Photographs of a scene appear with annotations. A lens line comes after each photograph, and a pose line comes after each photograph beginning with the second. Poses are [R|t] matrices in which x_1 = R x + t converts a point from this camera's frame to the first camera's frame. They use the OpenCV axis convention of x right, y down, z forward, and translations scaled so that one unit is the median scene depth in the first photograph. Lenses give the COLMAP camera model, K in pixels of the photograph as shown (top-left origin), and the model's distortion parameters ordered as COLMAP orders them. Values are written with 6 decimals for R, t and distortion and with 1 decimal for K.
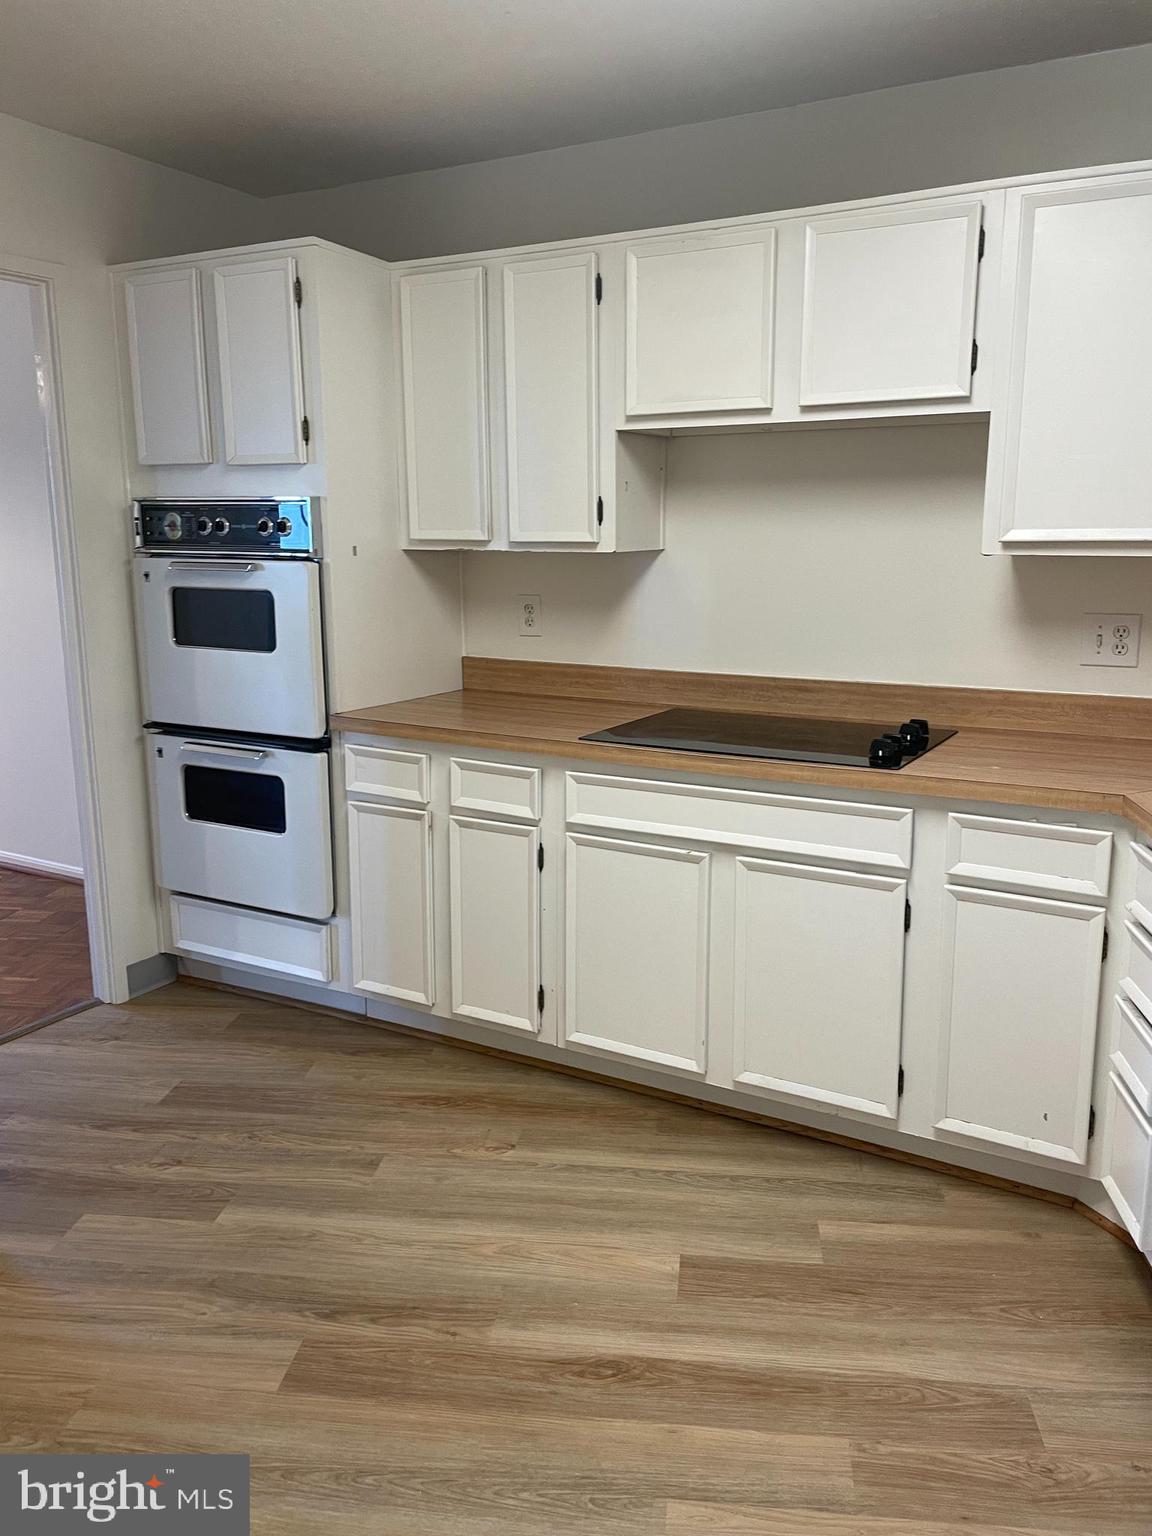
lens RADIAL K [[1159.4, 0, 588.4], [0, 1159.4, 764.2], [0, 0, 1]] dist [0.069833, -0.091798]
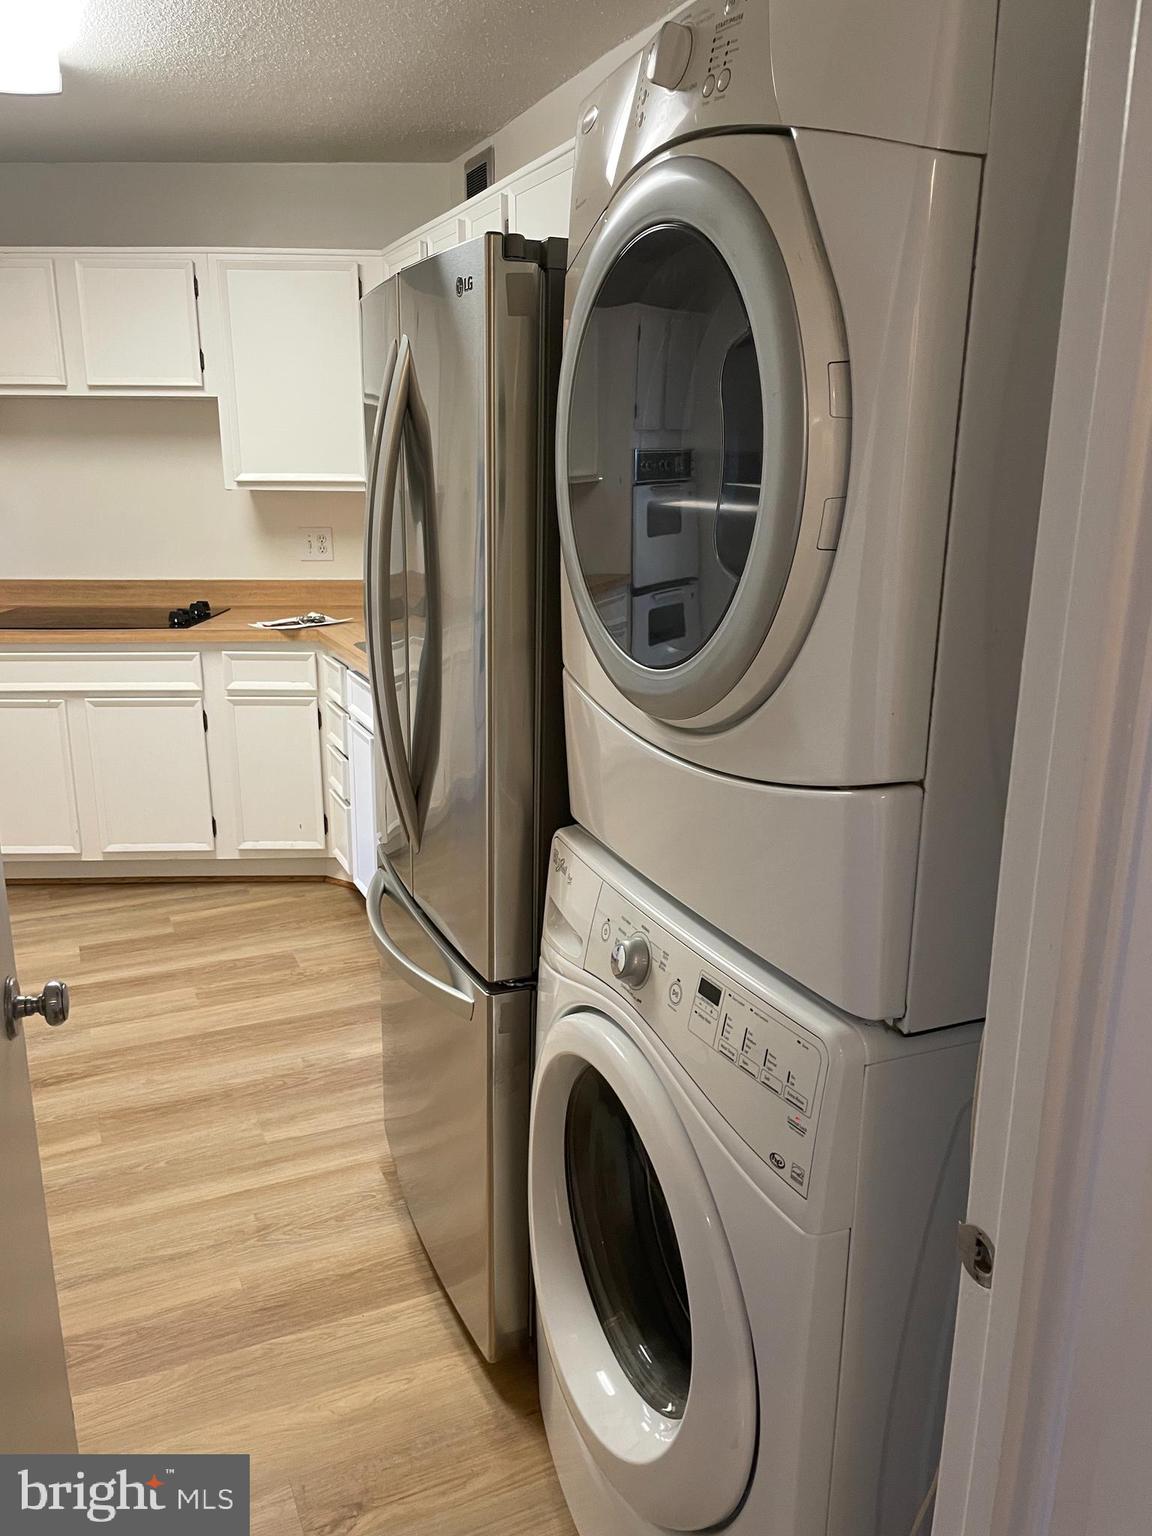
lens RADIAL K [[1159.4, 0, 562.1], [0, 1159.4, 772.0], [0, 0, 1]] dist [0.069833, -0.091798]
pose [[0.860652, -0.127120, 0.493070, -0.101444], [0.098964, 0.991631, 0.082912, 0.118512], [-0.499483, -0.022562, 0.866030, -0.629371]]
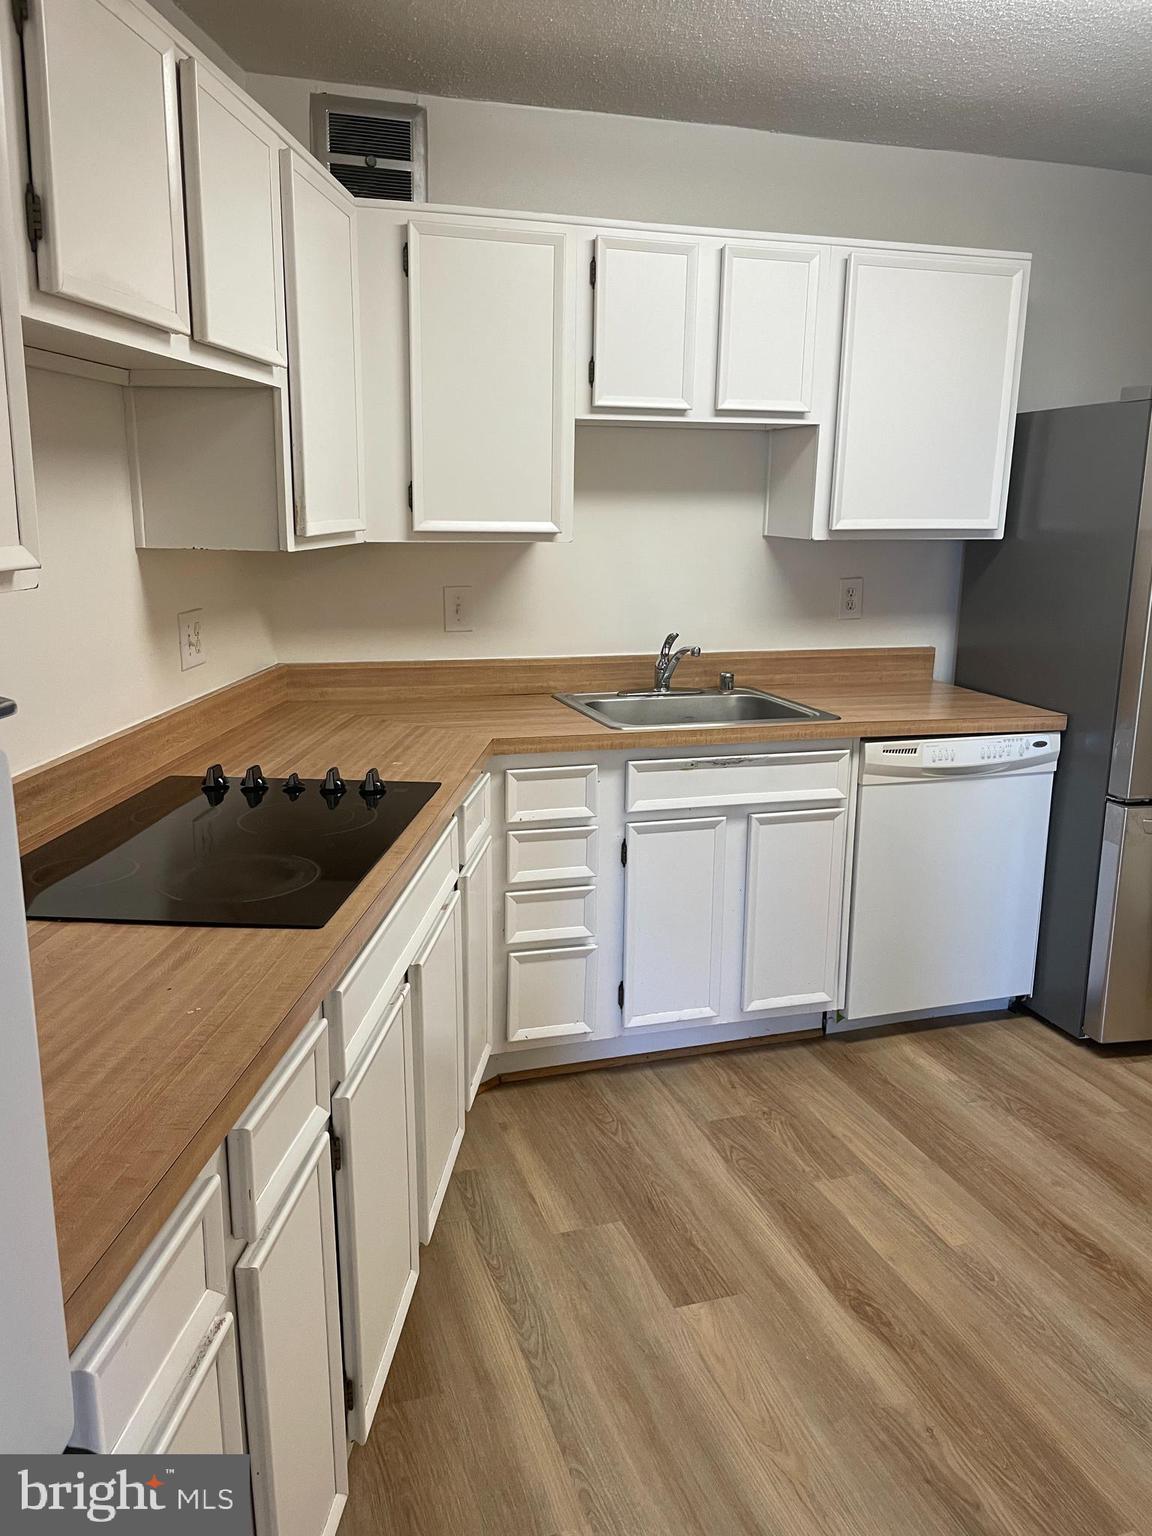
lens RADIAL K [[1159.4, 0, 581.3], [0, 1159.4, 763.0], [0, 0, 1]] dist [0.069833, -0.091798]
pose [[-0.413060, -0.210251, 0.886101, -0.601203], [0.176394, 0.936089, 0.304339, -0.275606], [-0.893458, 0.282014, -0.349574, 1.213016]]
